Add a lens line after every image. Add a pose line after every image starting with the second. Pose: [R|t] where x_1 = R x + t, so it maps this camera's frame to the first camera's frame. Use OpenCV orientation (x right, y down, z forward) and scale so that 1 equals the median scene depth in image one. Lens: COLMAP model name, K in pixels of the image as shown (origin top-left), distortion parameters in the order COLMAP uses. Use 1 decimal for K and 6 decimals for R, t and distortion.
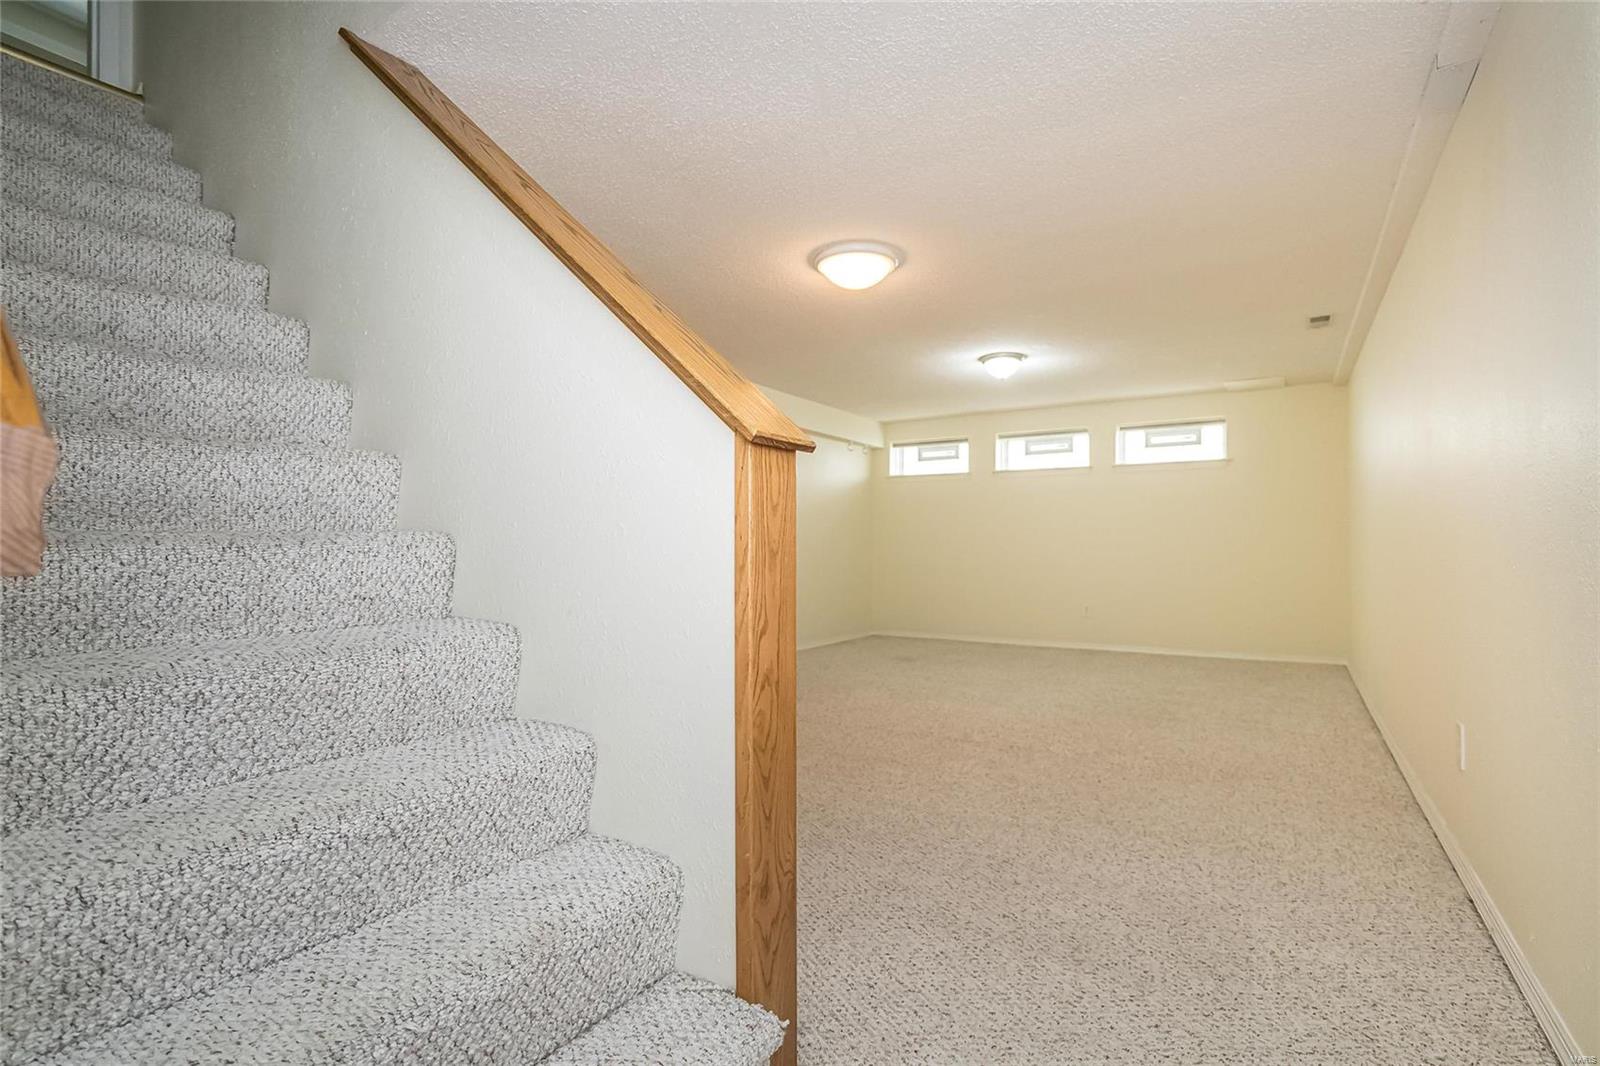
lens RADIAL K [[713.1, 0, 794.7], [0, 713.1, 536.1], [0, 0, 1]] dist [-0.001326, -0.000014]
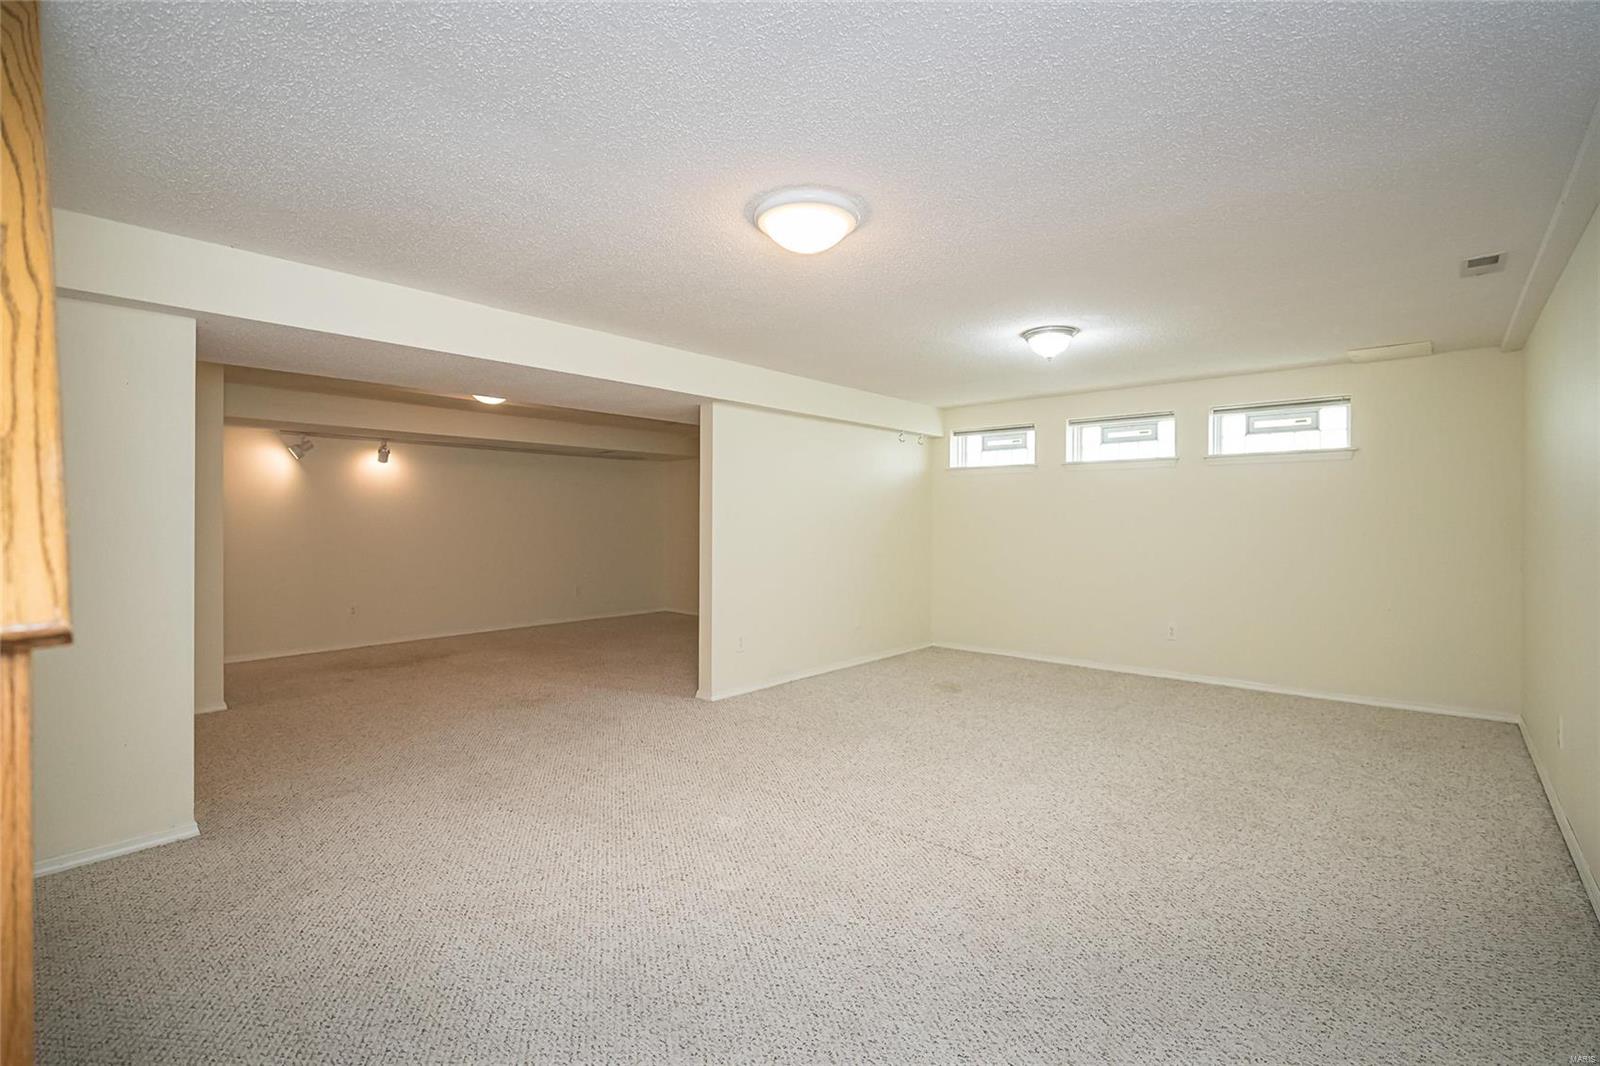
lens RADIAL K [[731.9, 0, 805.8], [0, 731.9, 533.7], [0, 0, 1]] dist [0.004702, 0.000293]
pose [[0.994272, -0.008895, -0.106509, 0.076738], [0.010633, 0.999819, 0.015757, -0.028659], [0.106350, -0.016799, 0.994187, 0.105646]]
